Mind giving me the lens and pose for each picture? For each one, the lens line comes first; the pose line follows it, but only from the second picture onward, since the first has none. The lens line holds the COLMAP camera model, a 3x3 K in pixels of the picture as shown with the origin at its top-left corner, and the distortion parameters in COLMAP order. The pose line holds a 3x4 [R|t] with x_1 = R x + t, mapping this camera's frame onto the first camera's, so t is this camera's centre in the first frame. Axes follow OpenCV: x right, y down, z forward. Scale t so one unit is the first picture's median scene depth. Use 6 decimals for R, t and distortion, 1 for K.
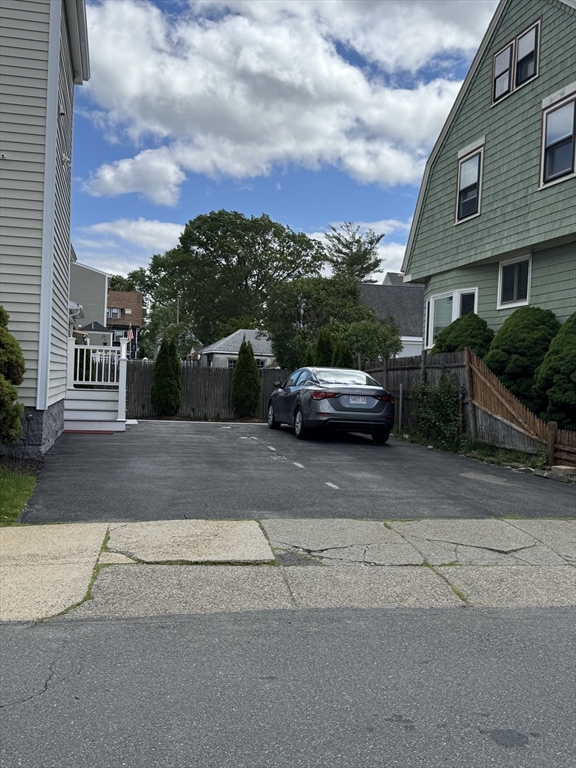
lens RADIAL K [[791.1, 0, 289.7], [0, 791.1, 379.8], [0, 0, 1]] dist [0.024688, 0.000000]
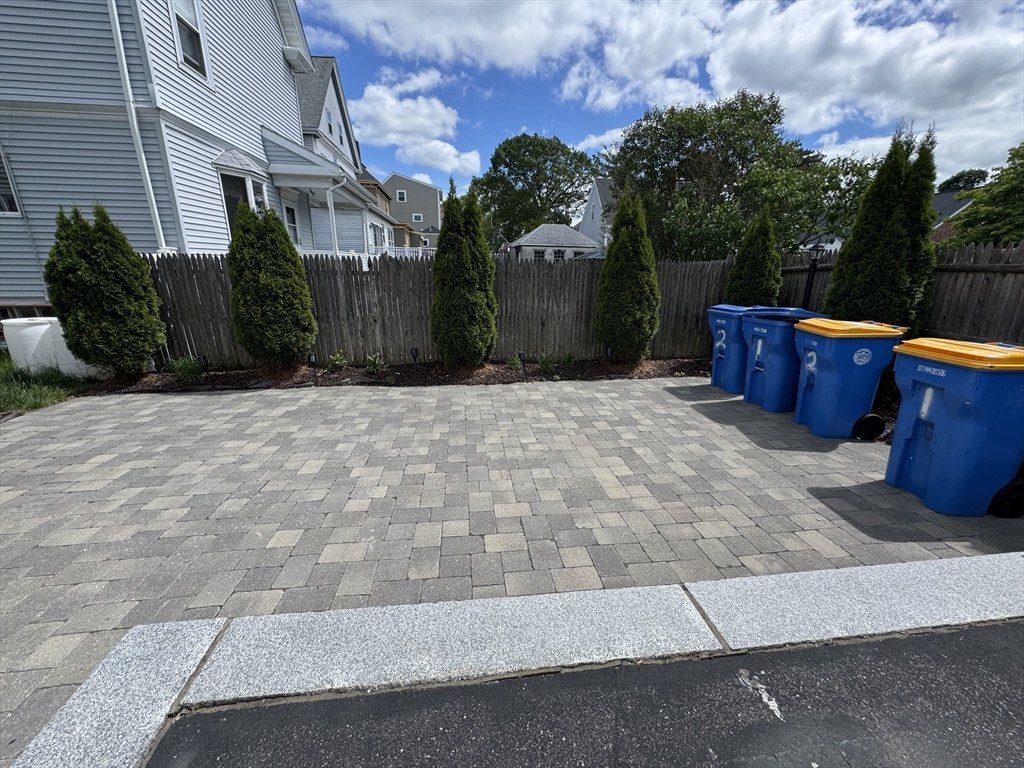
lens RADIAL K [[412.1, 0, 506.9], [0, 412.1, 383.2], [0, 0, 1]] dist [-0.004802, 0.001126]
pose [[0.993885, 0.008324, -0.110106, -0.040415], [0.022540, 0.960864, 0.276104, -0.005518], [0.108095, -0.276897, 0.954800, 0.296970]]
